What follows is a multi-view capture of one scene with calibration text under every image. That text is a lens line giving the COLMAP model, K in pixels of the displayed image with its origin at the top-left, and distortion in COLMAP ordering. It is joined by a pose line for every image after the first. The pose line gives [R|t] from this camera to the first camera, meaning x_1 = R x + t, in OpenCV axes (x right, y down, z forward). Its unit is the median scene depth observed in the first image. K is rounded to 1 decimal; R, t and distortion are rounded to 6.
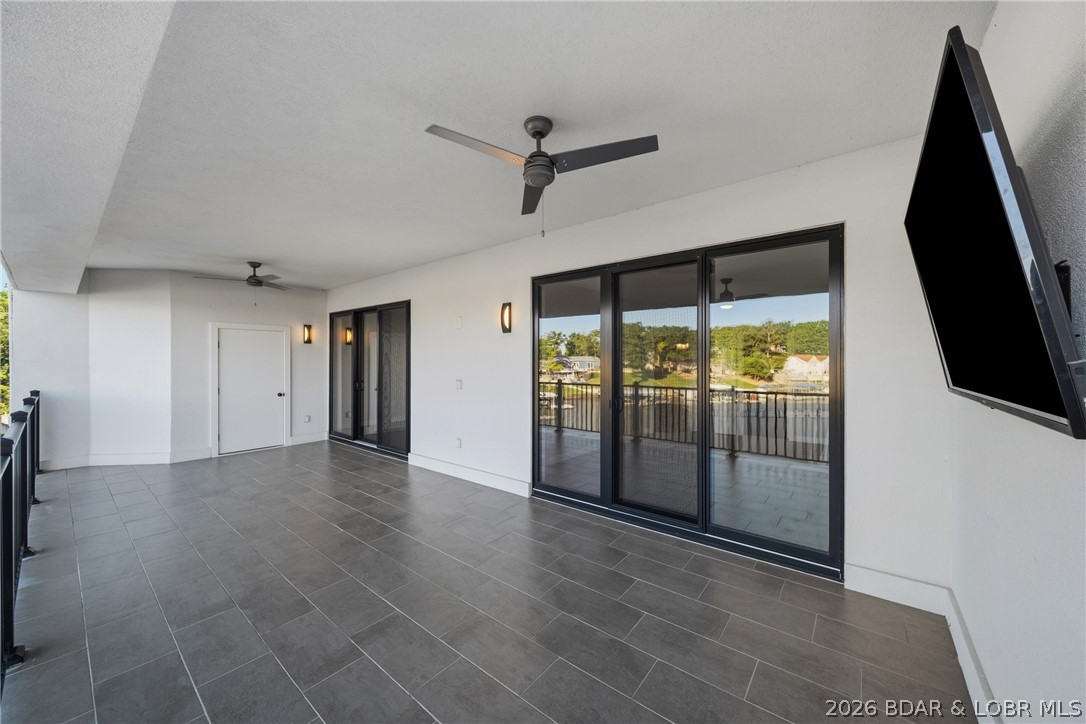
lens RADIAL K [[398.7, 0, 541.5], [0, 398.7, 353.9], [0, 0, 1]] dist [0.000800, 0.000010]
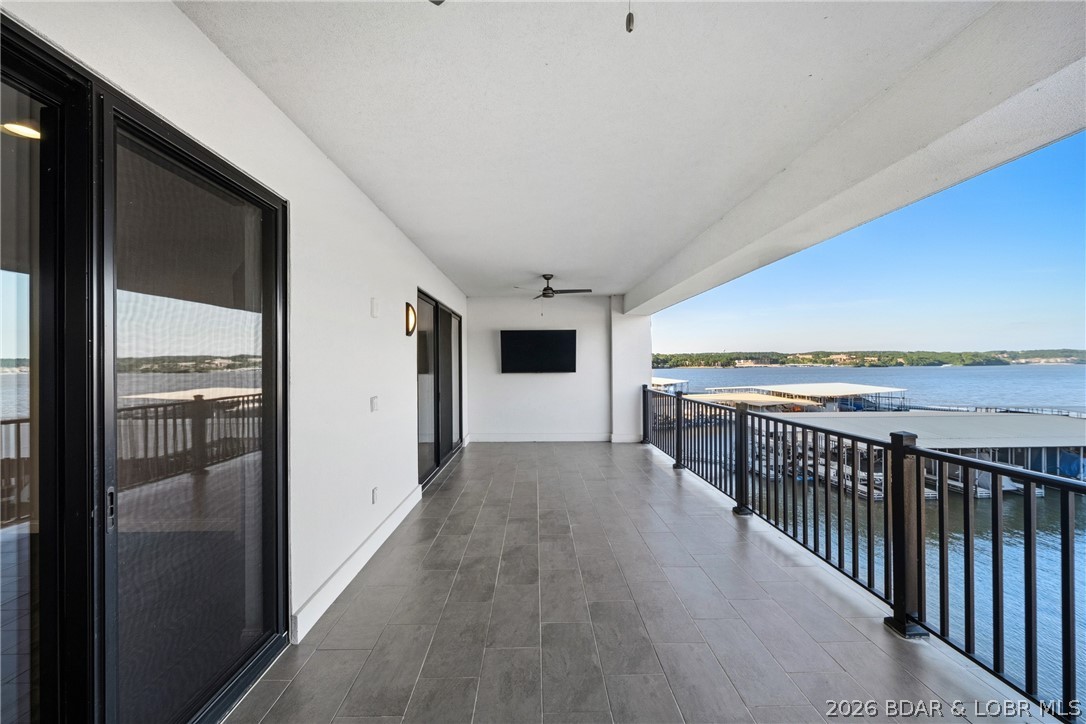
lens RADIAL K [[398.7, 0, 541.5], [0, 398.7, 353.9], [0, 0, 1]] dist [0.000800, 0.000010]
pose [[-0.640248, 0.004024, 0.768158, -1.053923], [-0.003362, 0.999962, -0.008040, -0.005419], [-0.768161, -0.007730, -0.640210, 1.448226]]
